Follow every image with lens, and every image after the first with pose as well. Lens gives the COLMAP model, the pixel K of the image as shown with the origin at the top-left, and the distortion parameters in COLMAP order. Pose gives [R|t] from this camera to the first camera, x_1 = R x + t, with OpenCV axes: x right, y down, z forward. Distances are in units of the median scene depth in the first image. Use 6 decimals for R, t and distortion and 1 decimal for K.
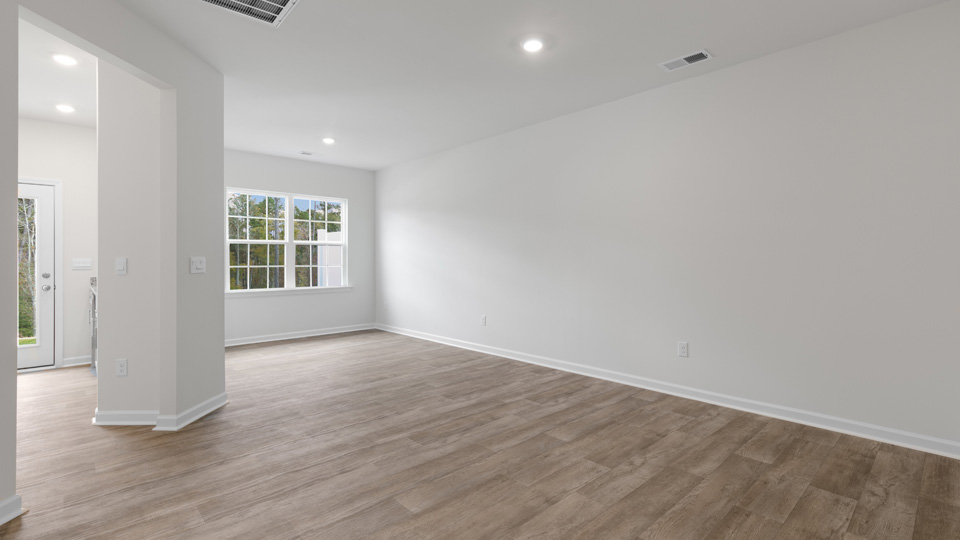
lens RADIAL K [[440.7, 0, 486.7], [0, 440.7, 263.0], [0, 0, 1]] dist [0.019122, -0.002126]
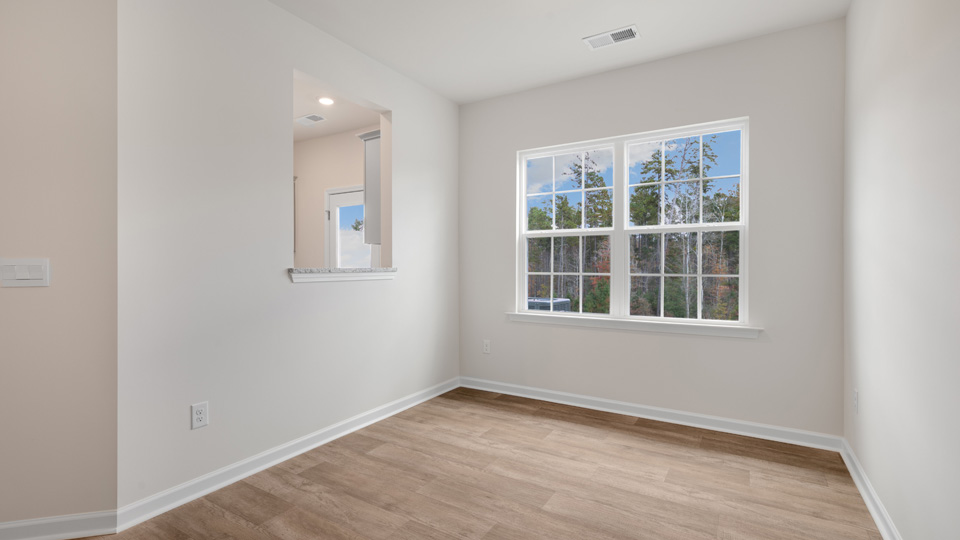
lens RADIAL K [[440.7, 0, 482.9], [0, 440.7, 265.0], [0, 0, 1]] dist [0.019122, -0.002126]
pose [[0.250685, 0.003365, -0.968063, 0.036442], [-0.006752, 0.999976, 0.001728, -0.009205], [0.968045, 0.006103, 0.250702, 1.523981]]
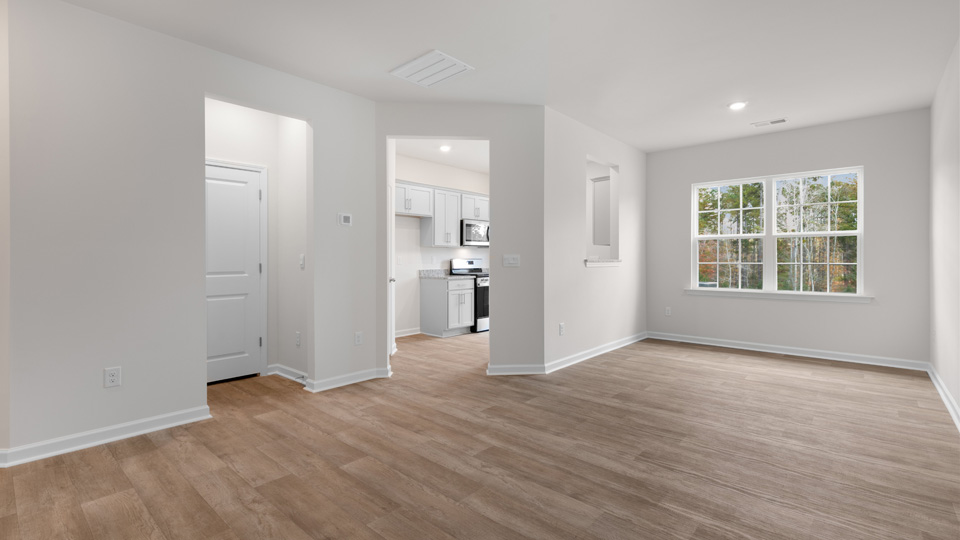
lens RADIAL K [[440.7, 0, 483.3], [0, 440.7, 261.6], [0, 0, 1]] dist [0.019122, -0.002126]
pose [[0.079921, 0.008225, -0.996767, 0.709447], [-0.003759, 0.999961, 0.007950, -0.002659], [0.996794, 0.003112, 0.079949, 0.862182]]
